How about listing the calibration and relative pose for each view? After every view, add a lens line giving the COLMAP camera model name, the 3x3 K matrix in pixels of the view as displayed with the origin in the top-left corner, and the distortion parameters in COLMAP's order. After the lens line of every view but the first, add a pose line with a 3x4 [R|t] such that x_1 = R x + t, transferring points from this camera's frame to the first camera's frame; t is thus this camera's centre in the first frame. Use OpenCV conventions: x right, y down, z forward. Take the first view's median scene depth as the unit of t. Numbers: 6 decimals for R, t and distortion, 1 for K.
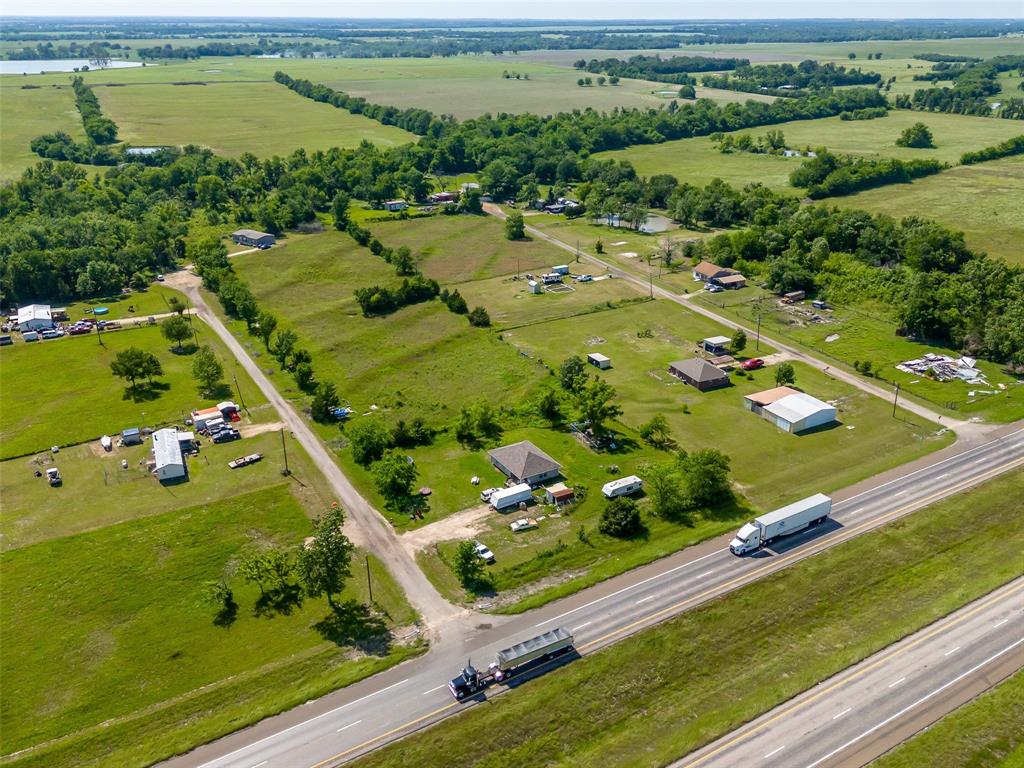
lens RADIAL K [[827.8, 0, 513.0], [0, 827.8, 408.8], [0, 0, 1]] dist [0.077545, -0.081537]
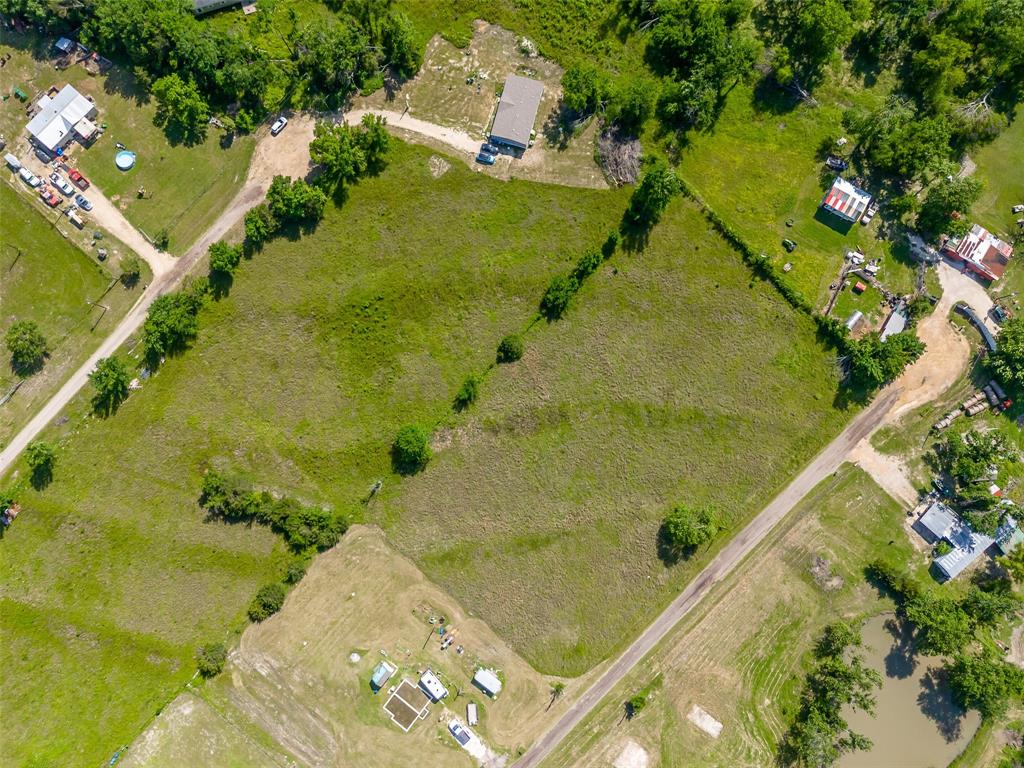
lens RADIAL K [[754.1, 0, 512.2], [0, 754.1, 386.5], [0, 0, 1]] dist [0.068684, -0.066204]
pose [[0.348839, 0.933339, -0.084789, -0.071415], [-0.411756, 0.233908, 0.880763, -0.544645], [0.841884, -0.272333, 0.465904, 0.591628]]
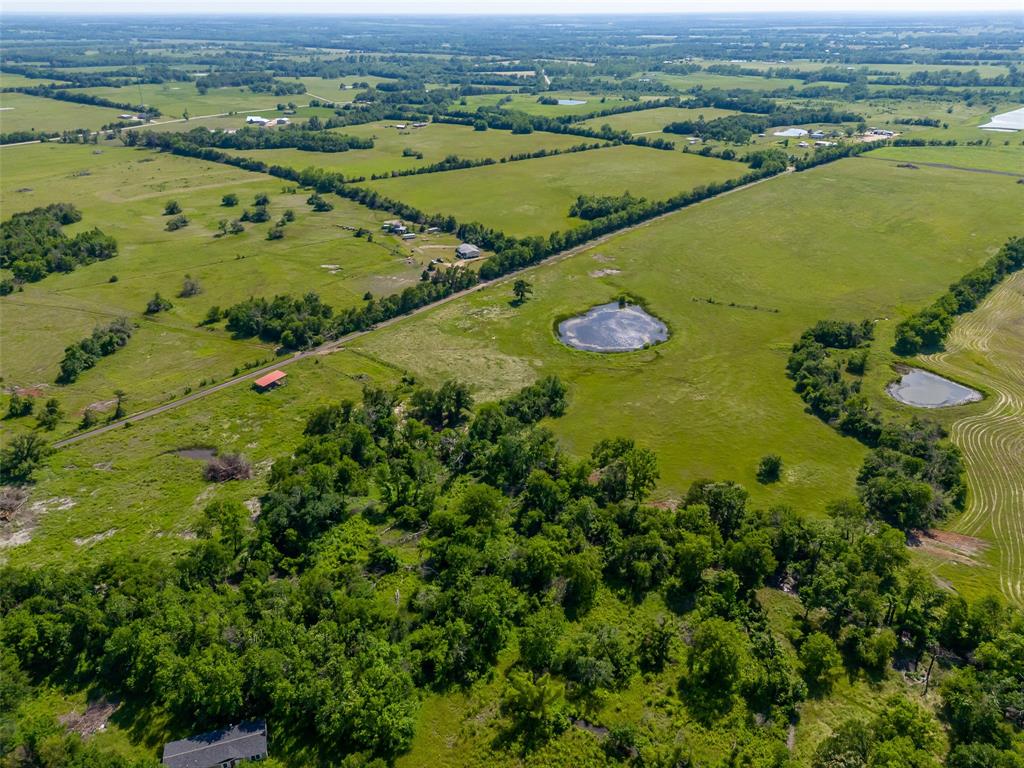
lens RADIAL K [[754.1, 0, 512.2], [0, 754.1, 386.5], [0, 0, 1]] dist [0.068684, -0.066204]
pose [[0.336902, 0.415331, -0.844984, -0.071016], [-0.396137, 0.876678, 0.272966, -0.476766], [0.854150, 0.242766, 0.459883, 0.626937]]
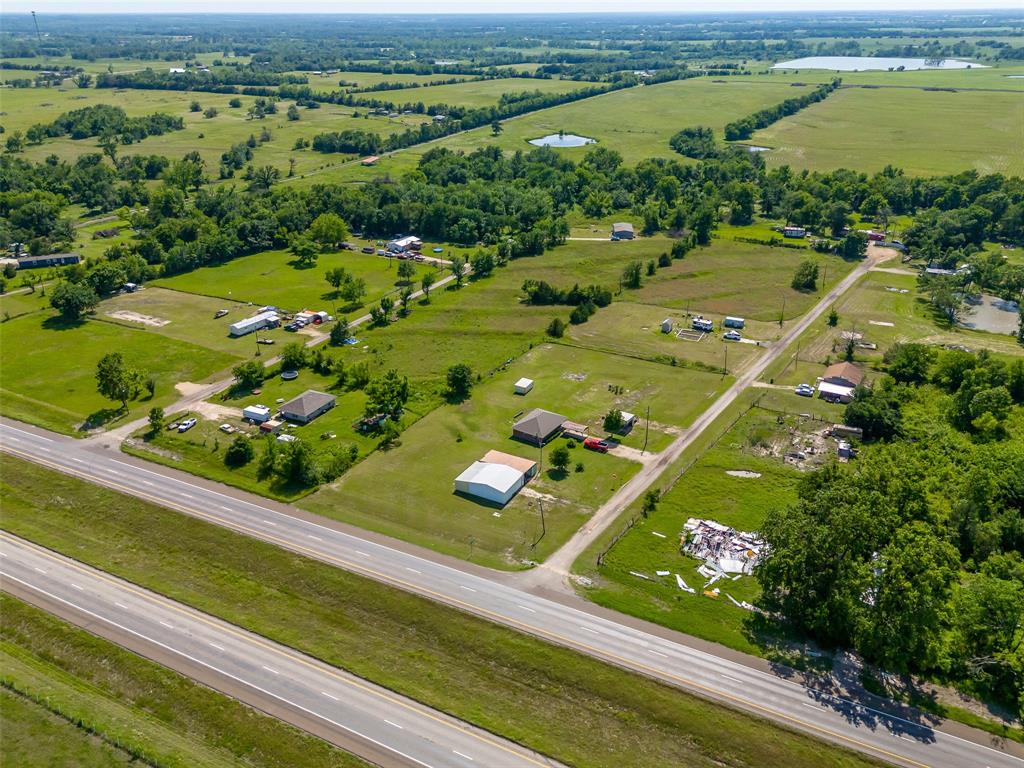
lens RADIAL K [[772.7, 0, 513.1], [0, 772.7, 382.0], [0, 0, 1]] dist [0.075973, -0.075734]
pose [[0.533678, 0.360012, -0.765232, 0.467561], [-0.355090, 0.916627, 0.183595, -0.130906], [0.767528, 0.173745, 0.617020, 0.188320]]
